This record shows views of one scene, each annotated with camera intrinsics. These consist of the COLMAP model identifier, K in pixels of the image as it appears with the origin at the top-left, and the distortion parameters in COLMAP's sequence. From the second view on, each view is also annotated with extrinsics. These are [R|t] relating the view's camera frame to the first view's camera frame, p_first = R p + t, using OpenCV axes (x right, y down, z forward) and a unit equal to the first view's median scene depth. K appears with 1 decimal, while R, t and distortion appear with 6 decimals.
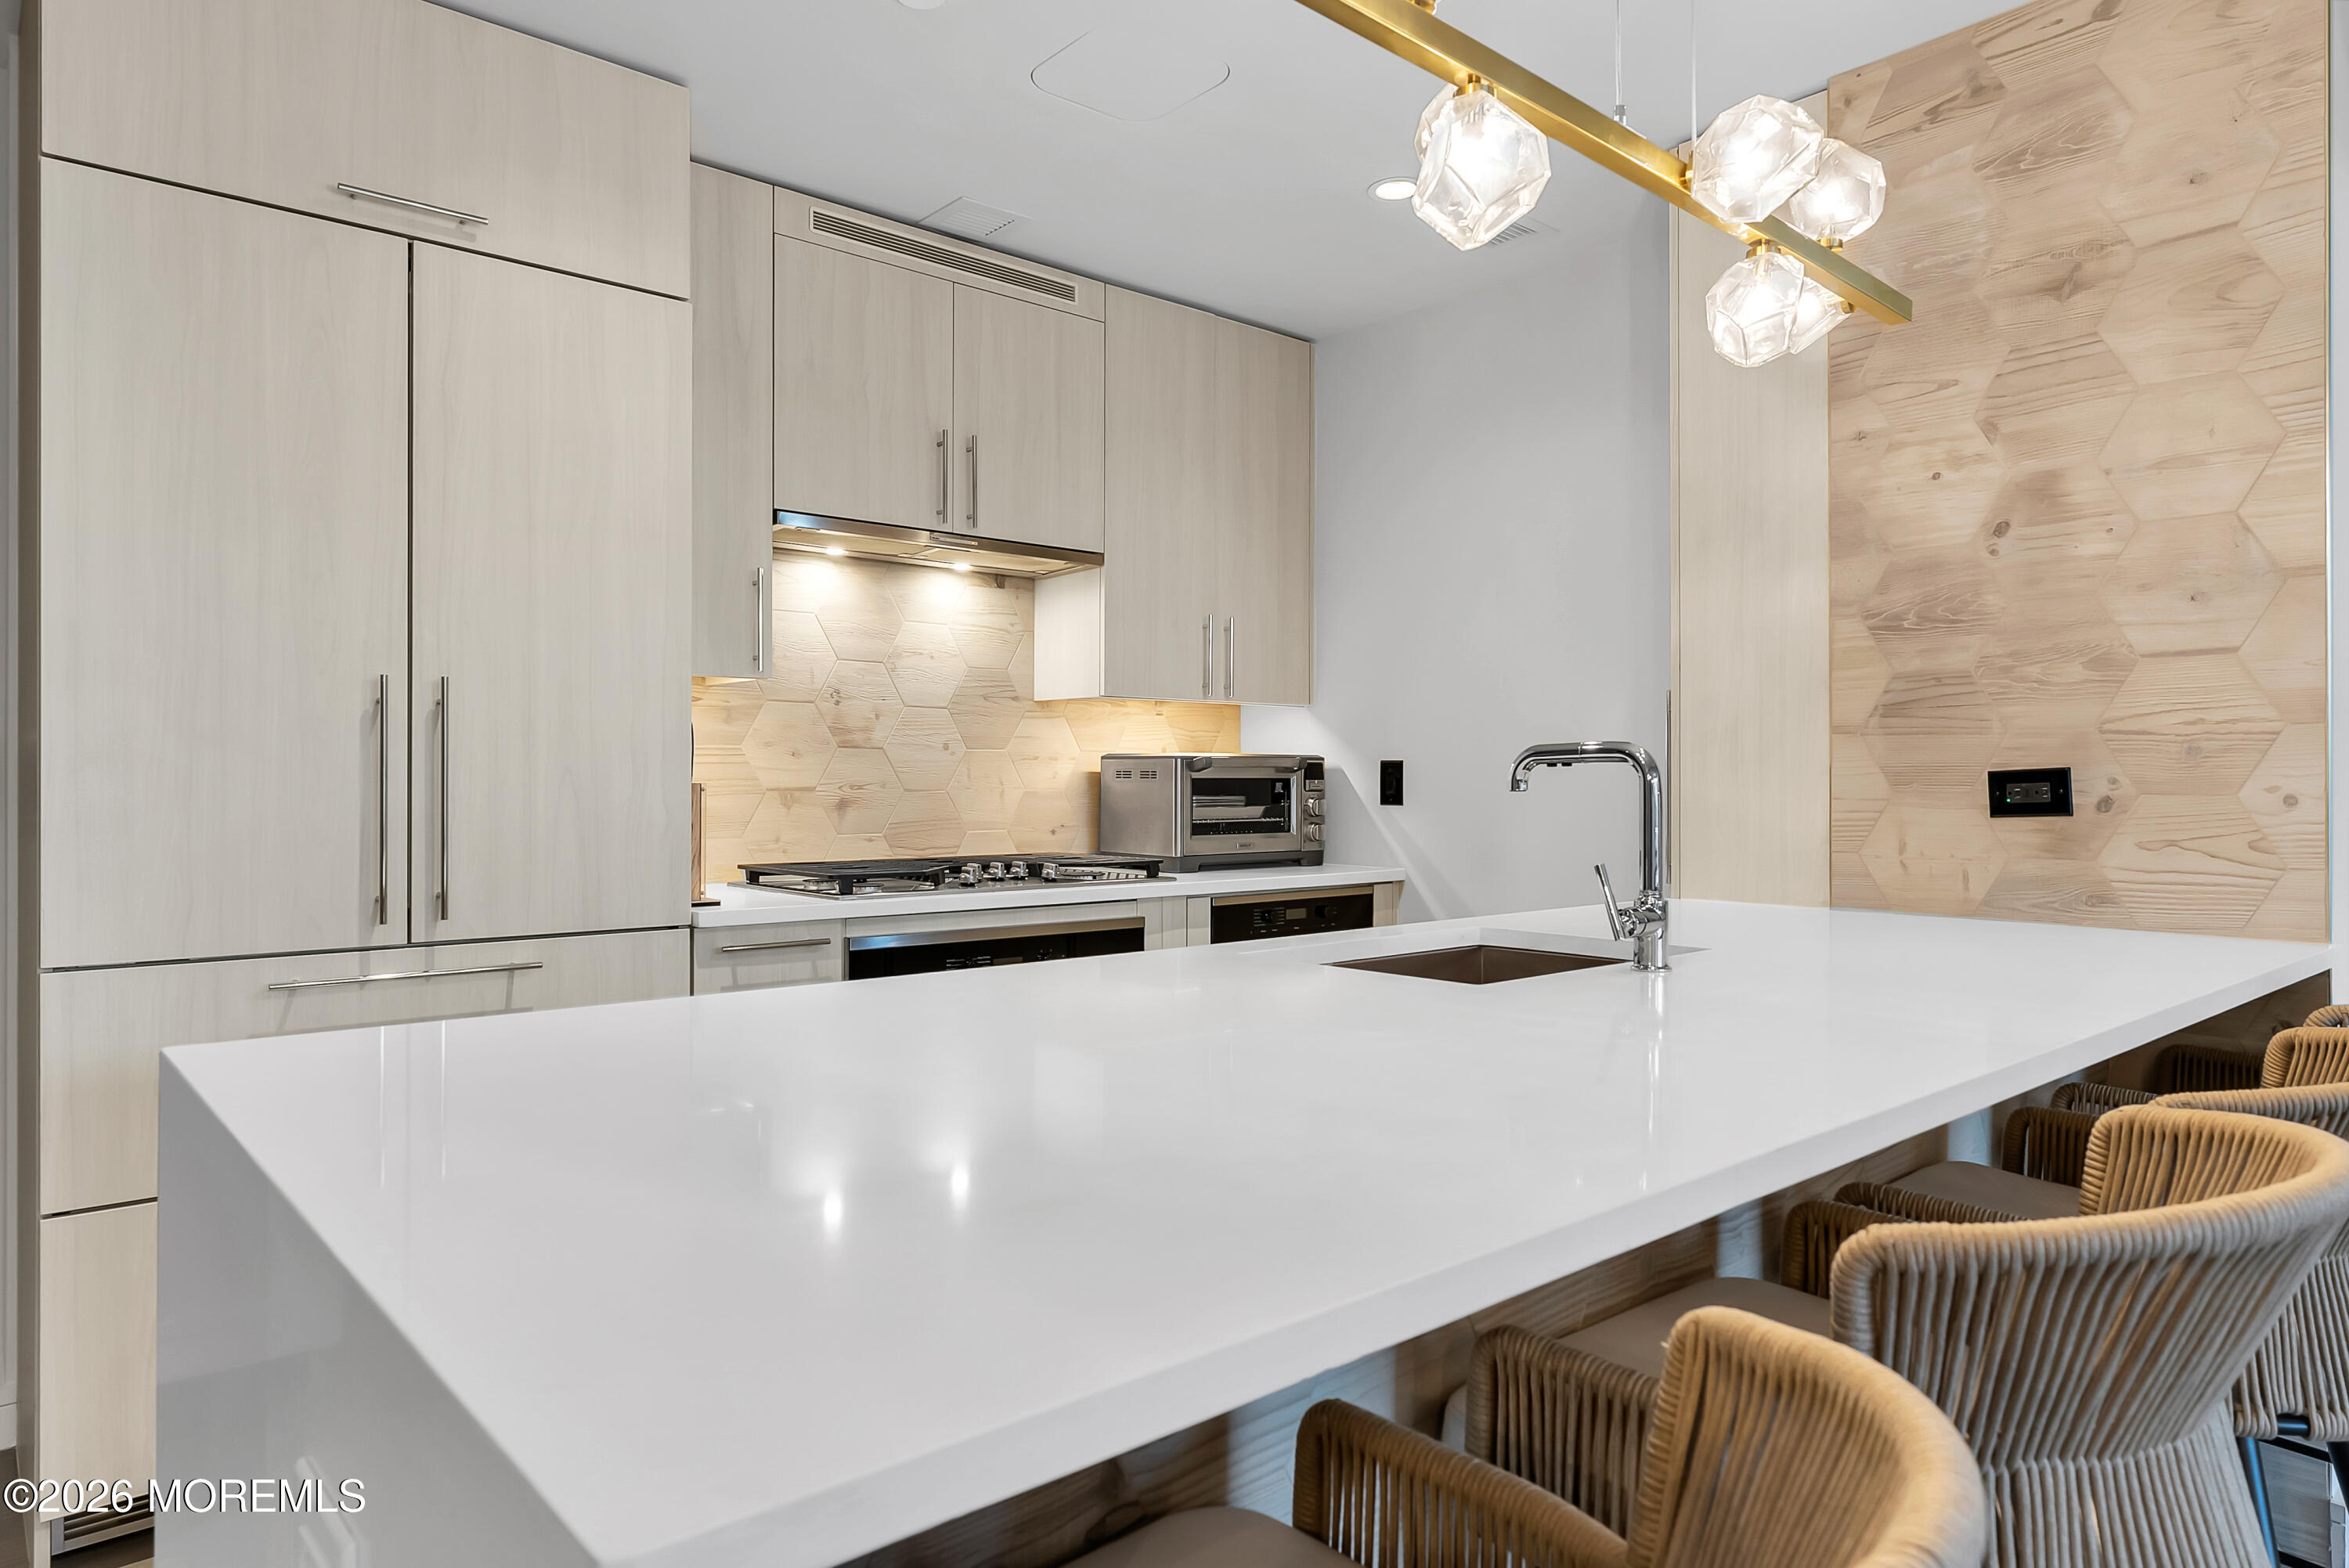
lens RADIAL K [[1421.8, 0, 1169.0], [0, 1421.8, 780.9], [0, 0, 1]] dist [-0.001553, 0.000470]
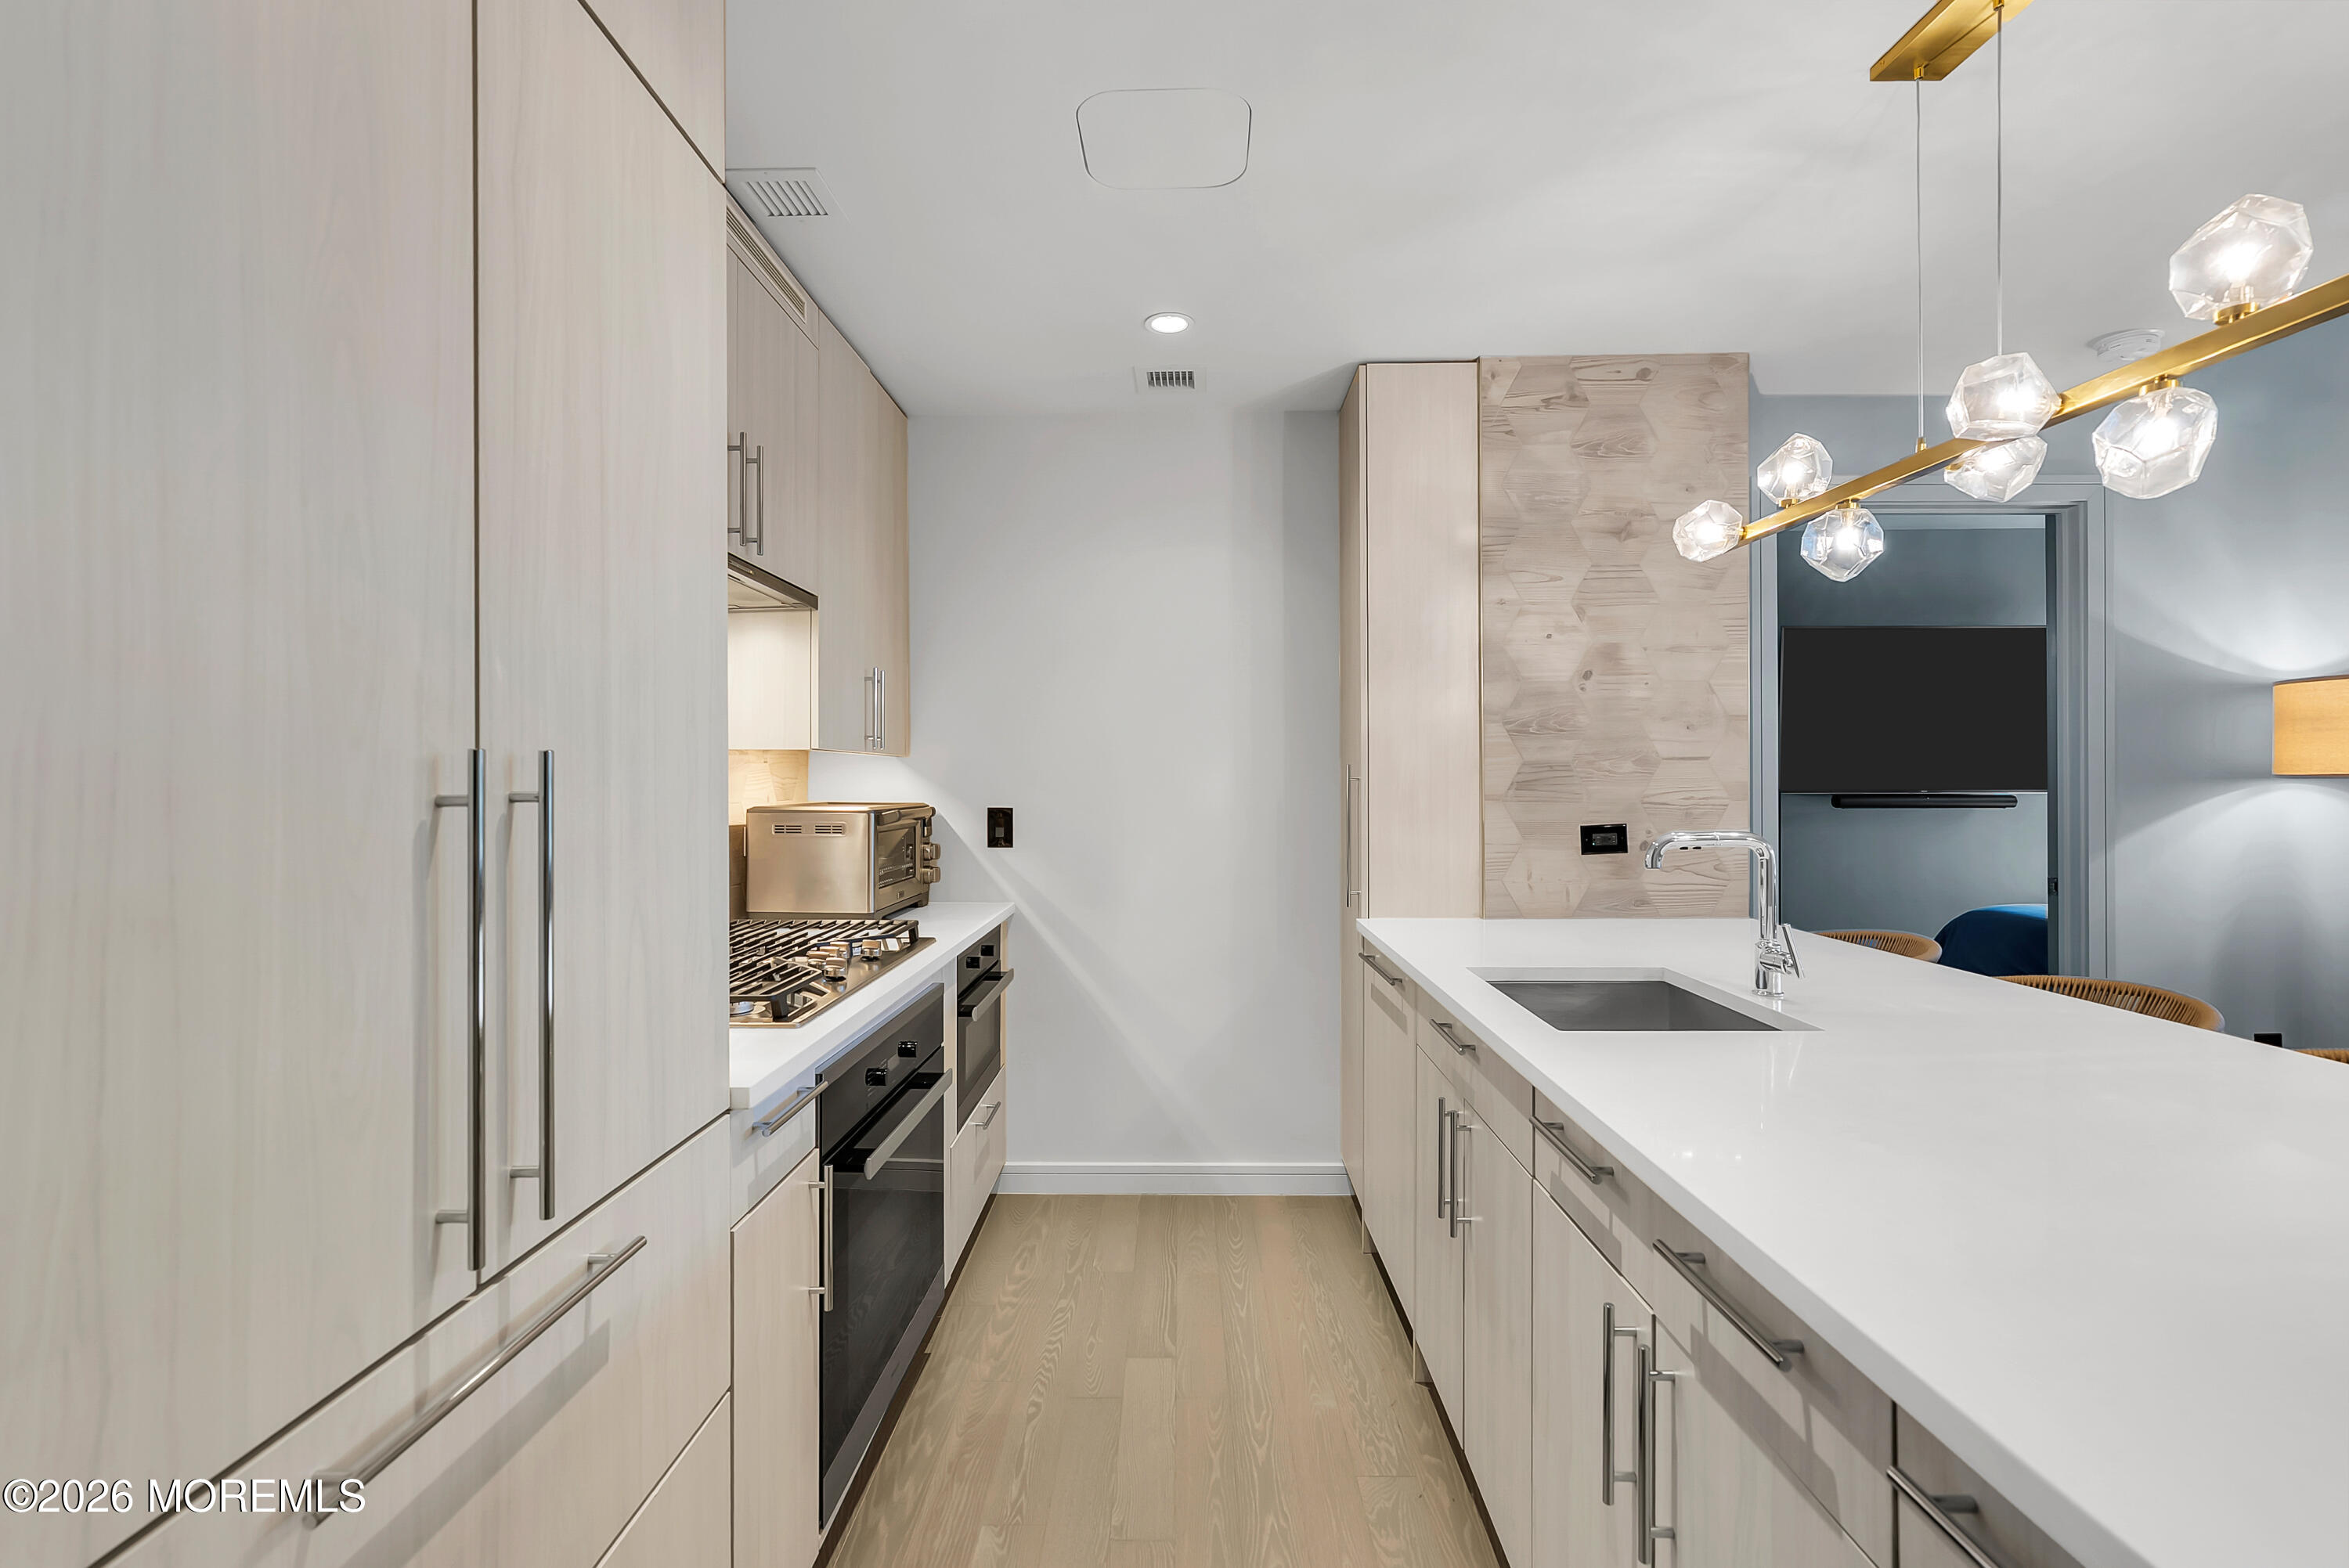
lens RADIAL K [[1055.9, 0, 1167.6], [0, 1055.9, 781.0], [0, 0, 1]] dist [-0.003582, -0.000446]
pose [[0.669062, -0.000823, 0.743206, -0.578748], [0.001495, 0.999999, -0.000239, -0.054184], [-0.743205, 0.001270, 0.669063, 0.518943]]
